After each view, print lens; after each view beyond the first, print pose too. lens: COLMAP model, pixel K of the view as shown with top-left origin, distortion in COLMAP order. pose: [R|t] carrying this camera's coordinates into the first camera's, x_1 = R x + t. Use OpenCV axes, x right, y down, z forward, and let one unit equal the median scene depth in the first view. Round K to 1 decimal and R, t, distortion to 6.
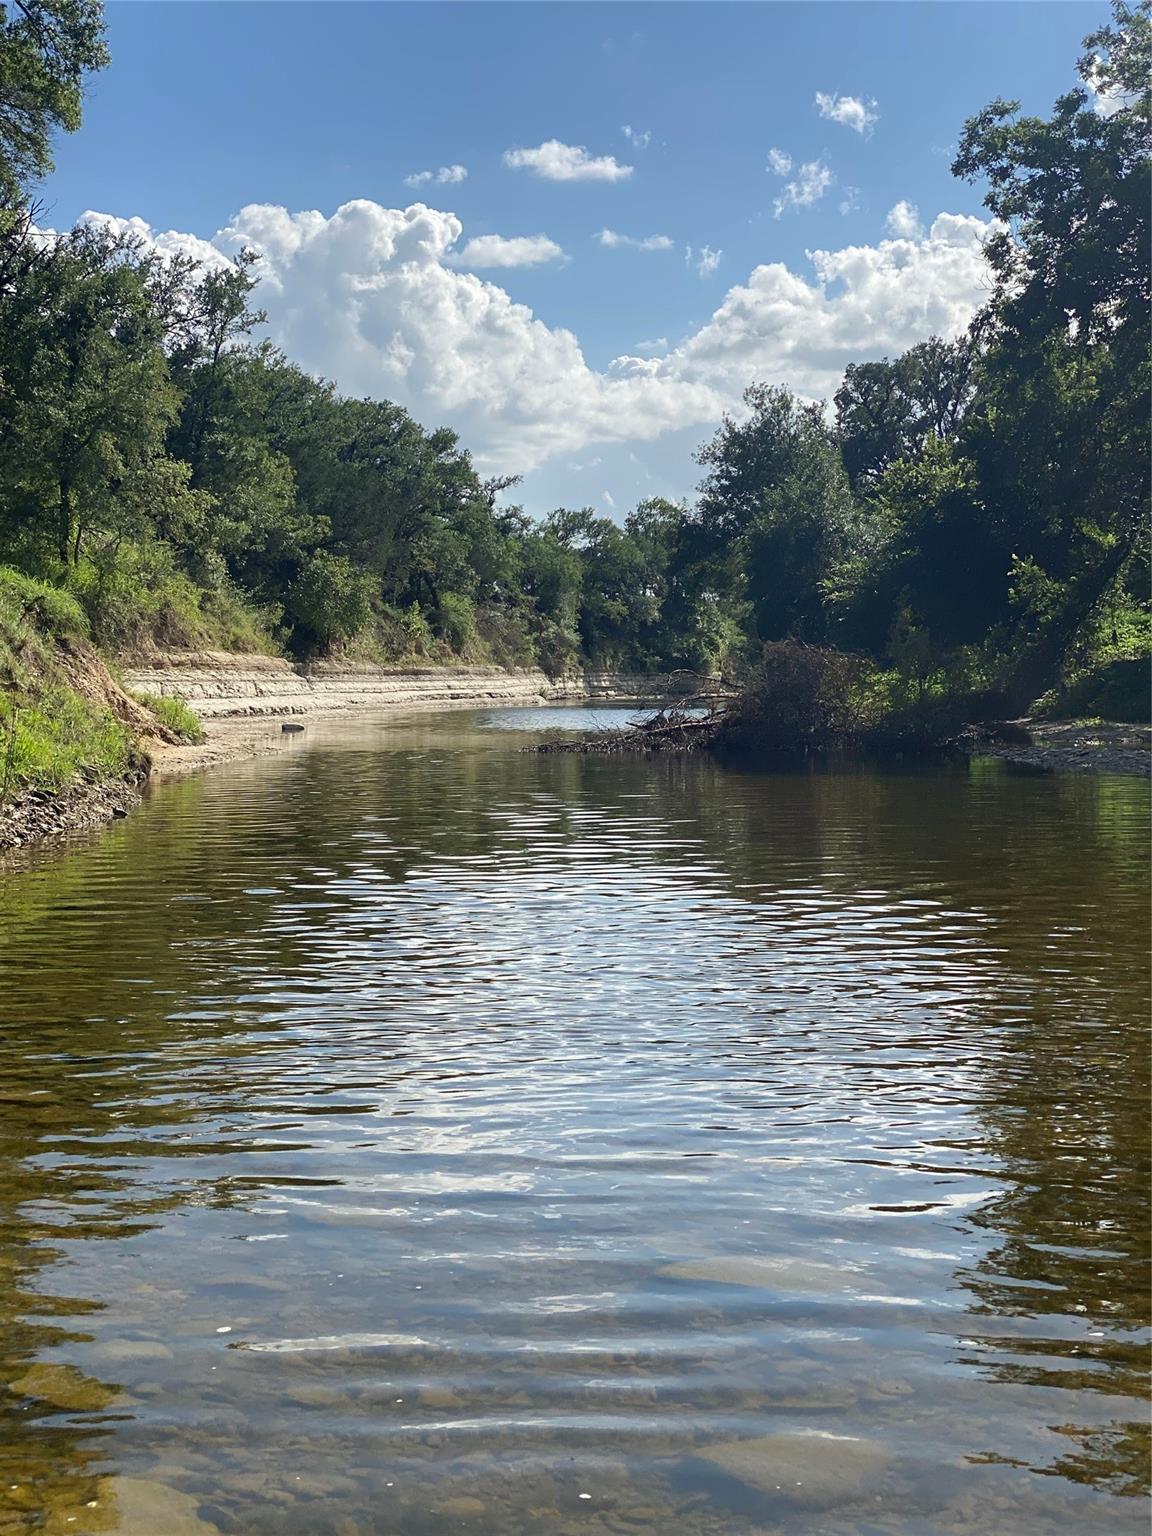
lens RADIAL K [[2296.1, 0, 573.4], [0, 2296.1, 740.8], [0, 0, 1]] dist [0.105494, -0.101871]
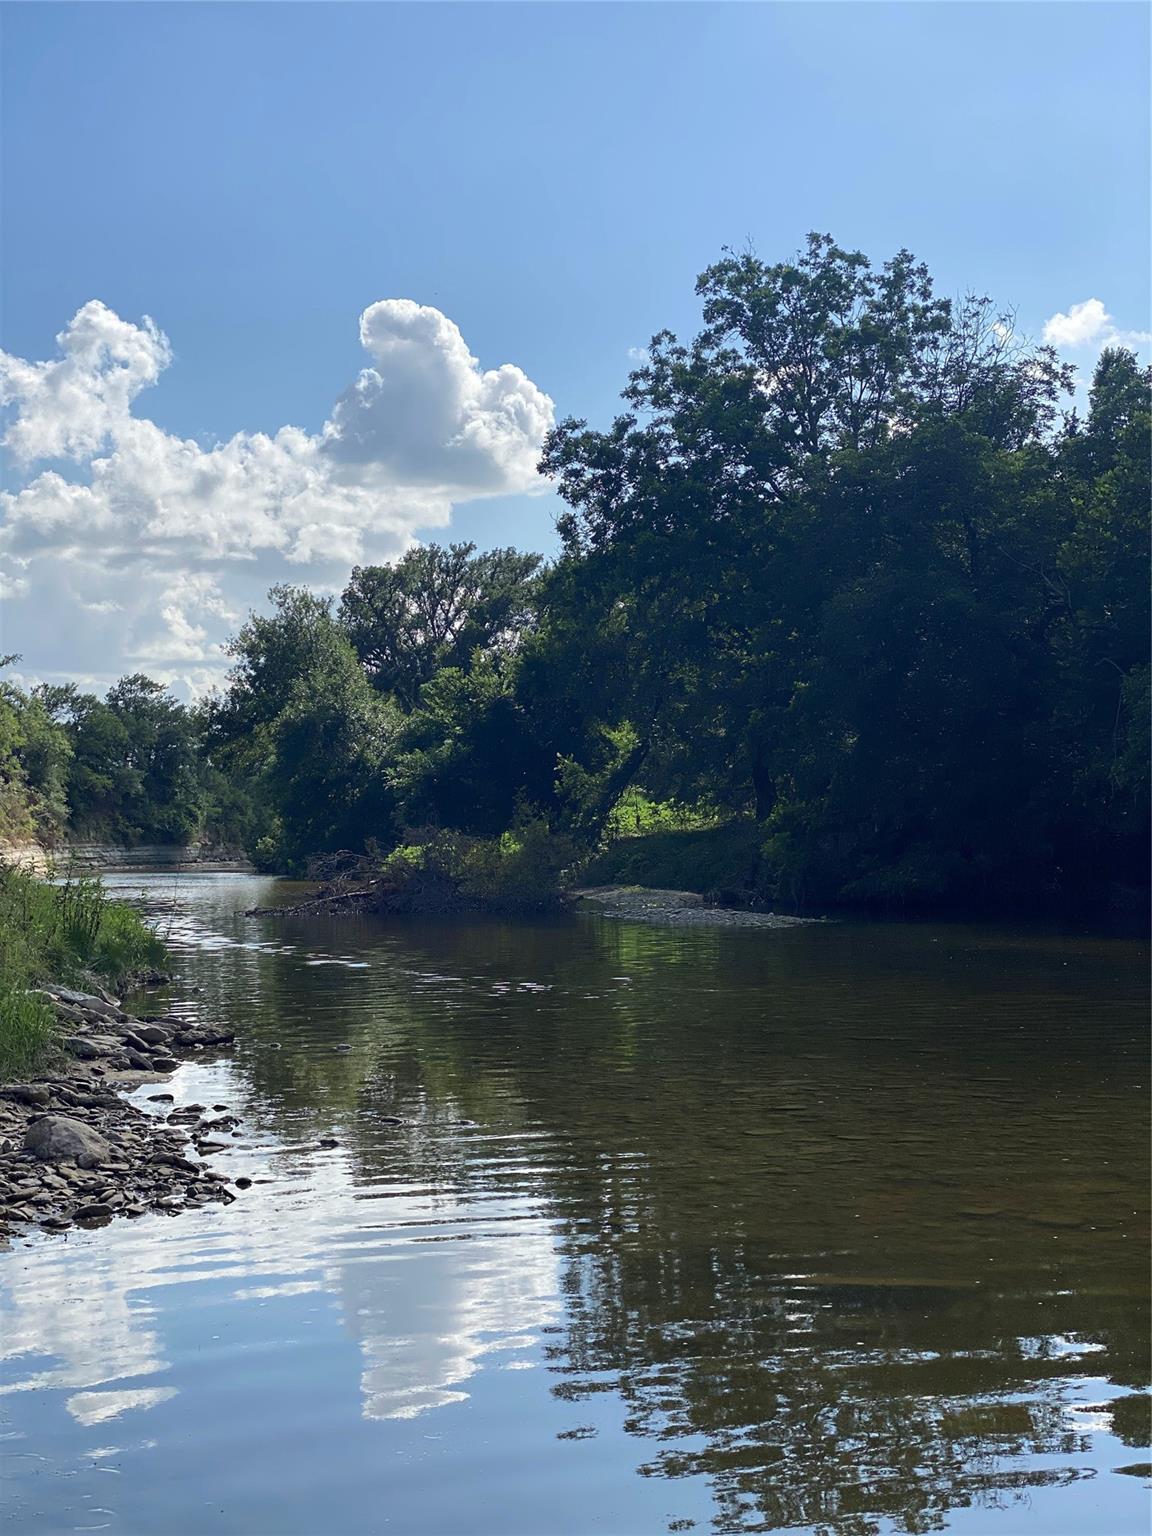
lens RADIAL K [[2296.1, 0, 573.4], [0, 2296.1, 740.8], [0, 0, 1]] dist [0.105494, -0.101871]
pose [[0.970162, 0.007653, 0.242336, -0.045411], [0.009959, 0.997400, -0.071370, 0.000008], [-0.242253, 0.071654, 0.967564, -0.087603]]
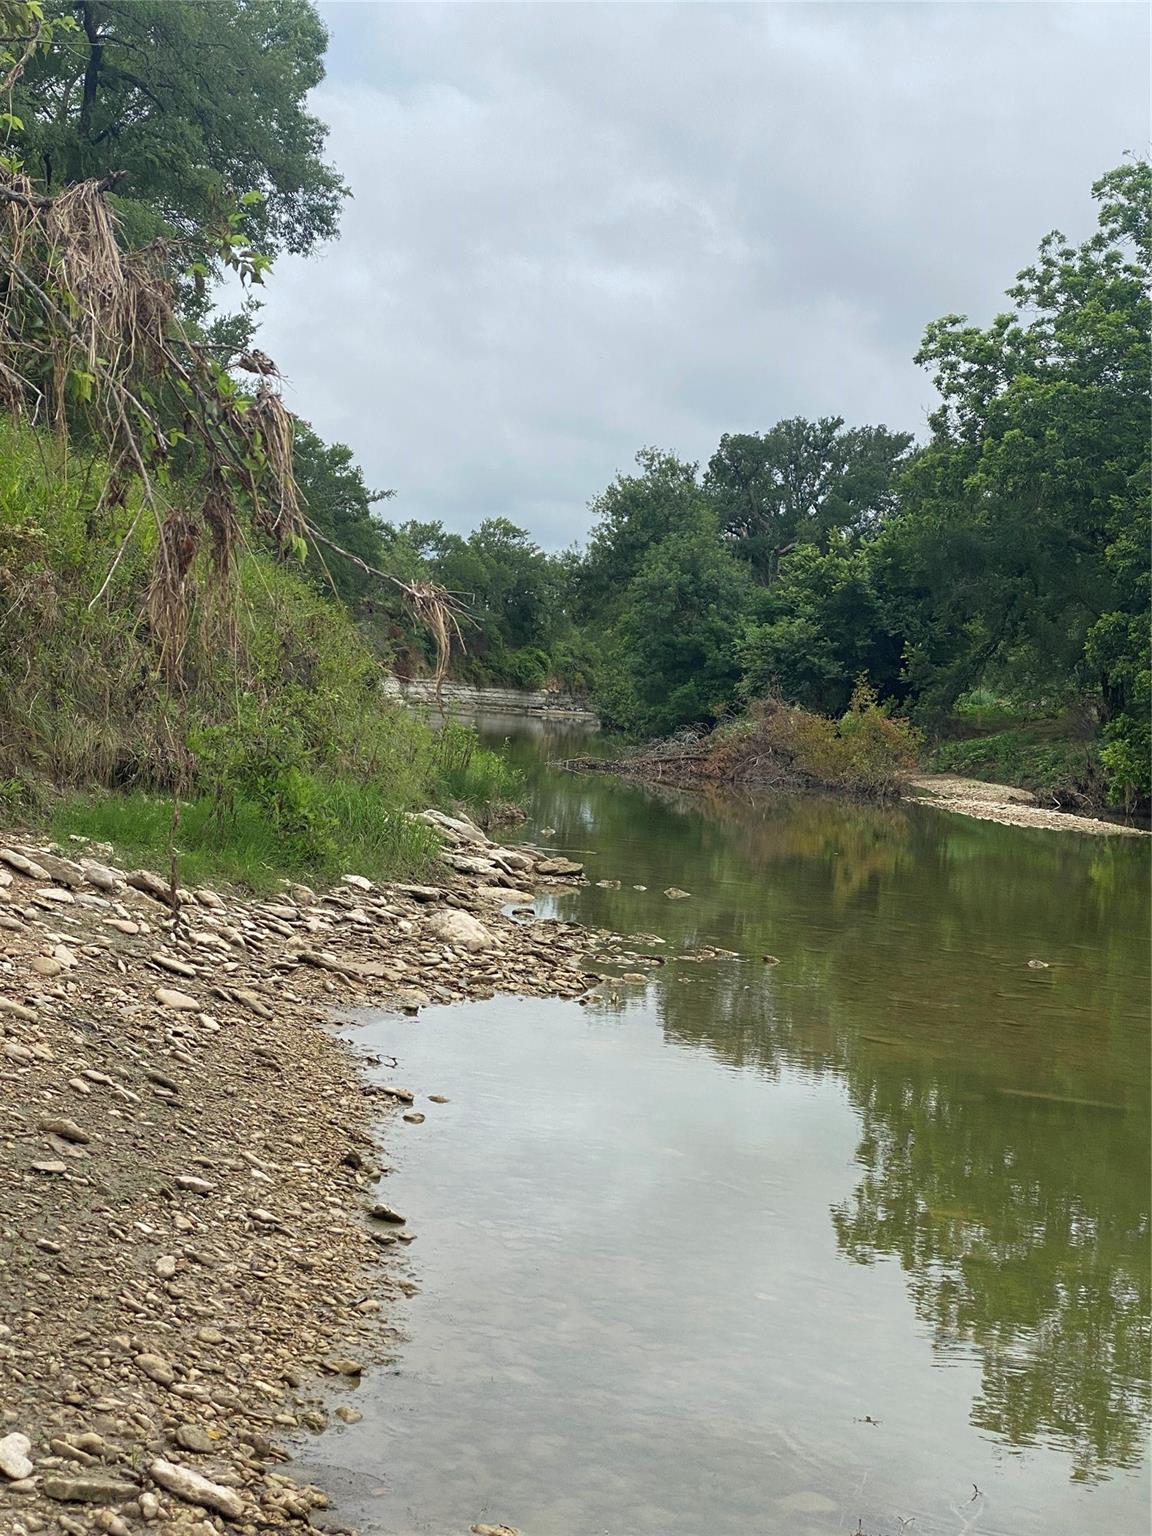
lens RADIAL K [[2311.2, 0, 576.0], [0, 2311.2, 768.0], [0, 0, 1]] dist [-0.019490, -0.111308]
pose [[0.990185, 0.096917, 0.100703, -0.048008], [-0.097835, 0.995194, 0.004212, -0.000205], [-0.099811, -0.014023, 0.994908, -0.103391]]
